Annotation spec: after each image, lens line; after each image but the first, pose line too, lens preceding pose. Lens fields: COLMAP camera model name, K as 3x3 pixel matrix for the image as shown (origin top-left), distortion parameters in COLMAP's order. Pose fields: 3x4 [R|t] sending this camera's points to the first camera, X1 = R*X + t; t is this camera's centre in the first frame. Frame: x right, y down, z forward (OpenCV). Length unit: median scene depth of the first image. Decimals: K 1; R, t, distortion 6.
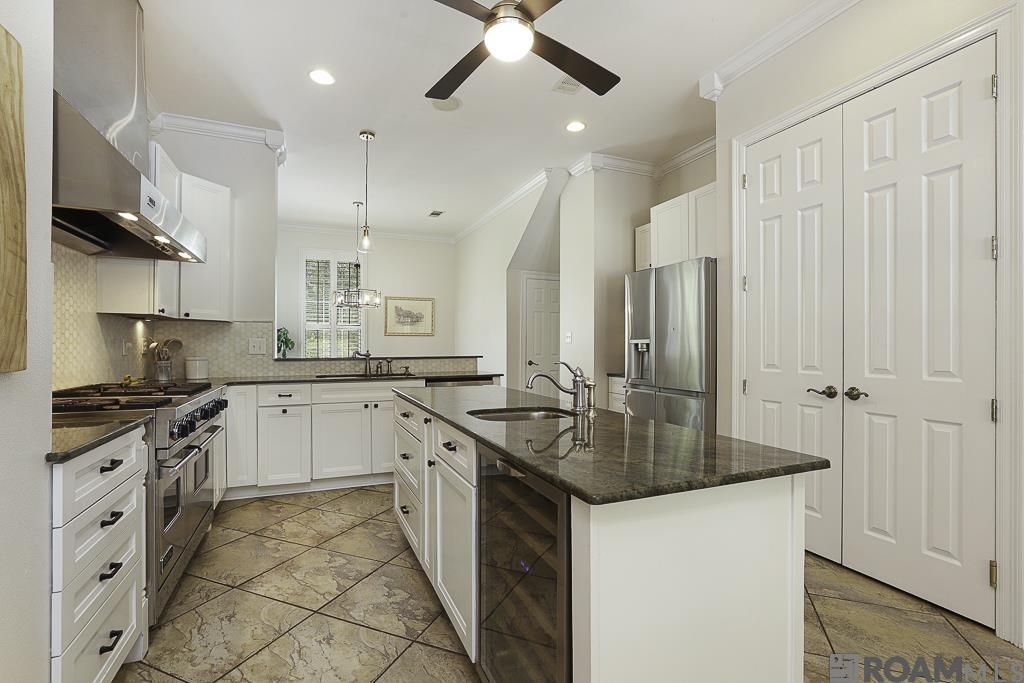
lens RADIAL K [[480.7, 0, 505.1], [0, 480.7, 338.9], [0, 0, 1]] dist [-0.065067, 0.042123]
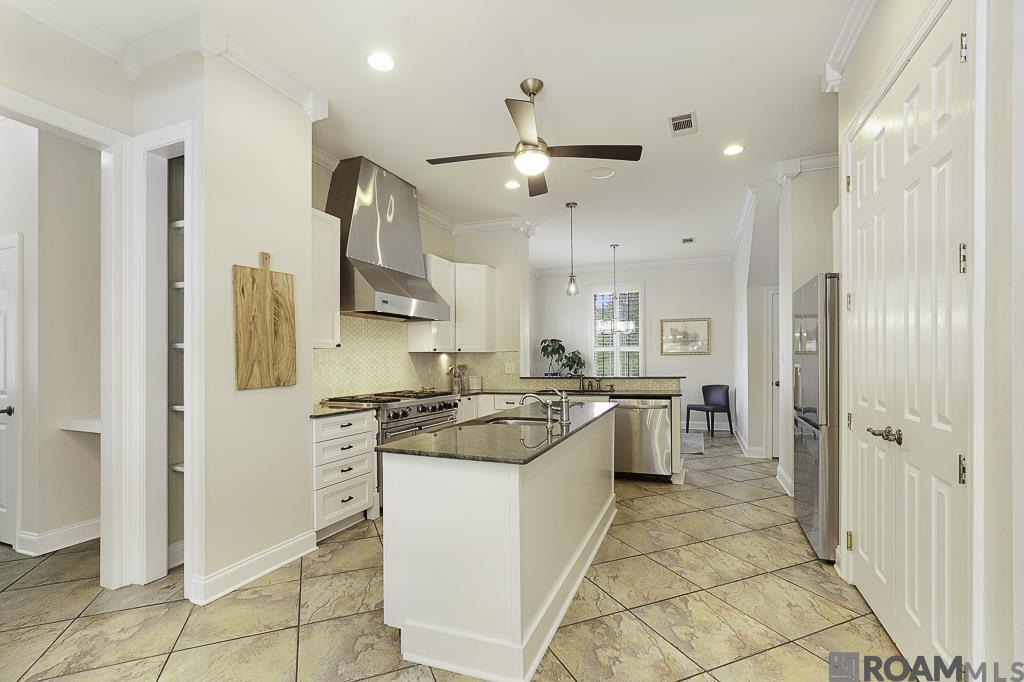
lens RADIAL K [[481.8, 0, 512.0], [0, 481.8, 341.0], [0, 0, 1]] dist [-0.000398, 0.000215]
pose [[0.707030, -0.034444, -0.706344, 0.510613], [0.018376, 0.999371, -0.030340, -0.021937], [0.706944, 0.008472, 0.707218, -0.043687]]
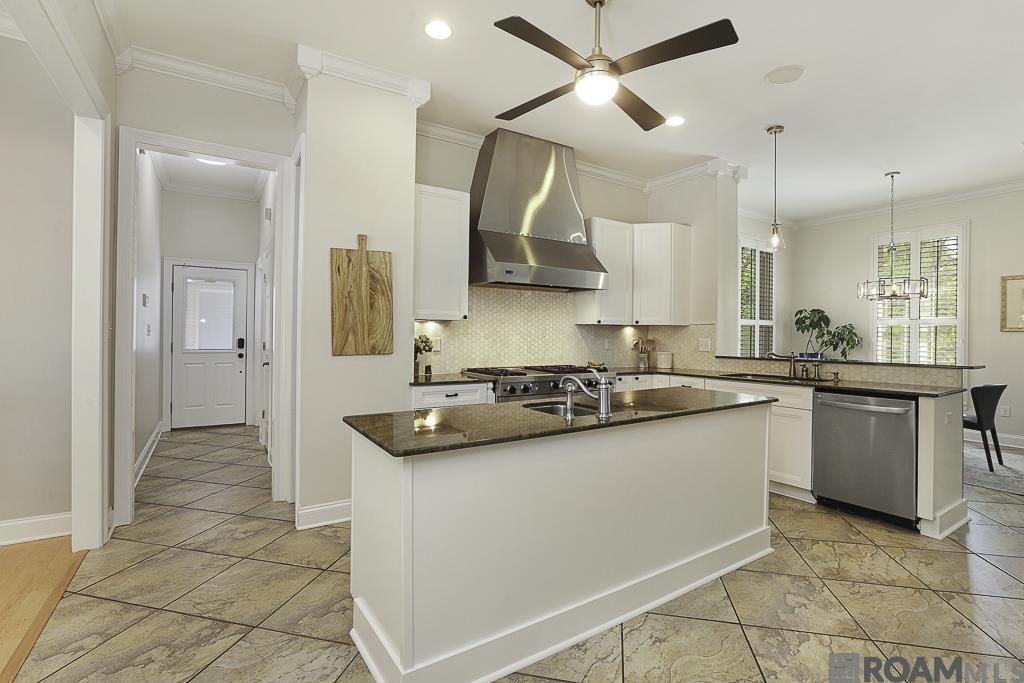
lens RADIAL K [[484.2, 0, 514.0], [0, 484.2, 320.8], [0, 0, 1]] dist [-0.036037, 0.021028]
pose [[0.158420, -0.023197, -0.987099, 0.580259], [0.004169, 0.999731, -0.022825, -0.018324], [0.987363, -0.000500, 0.158474, 0.317363]]
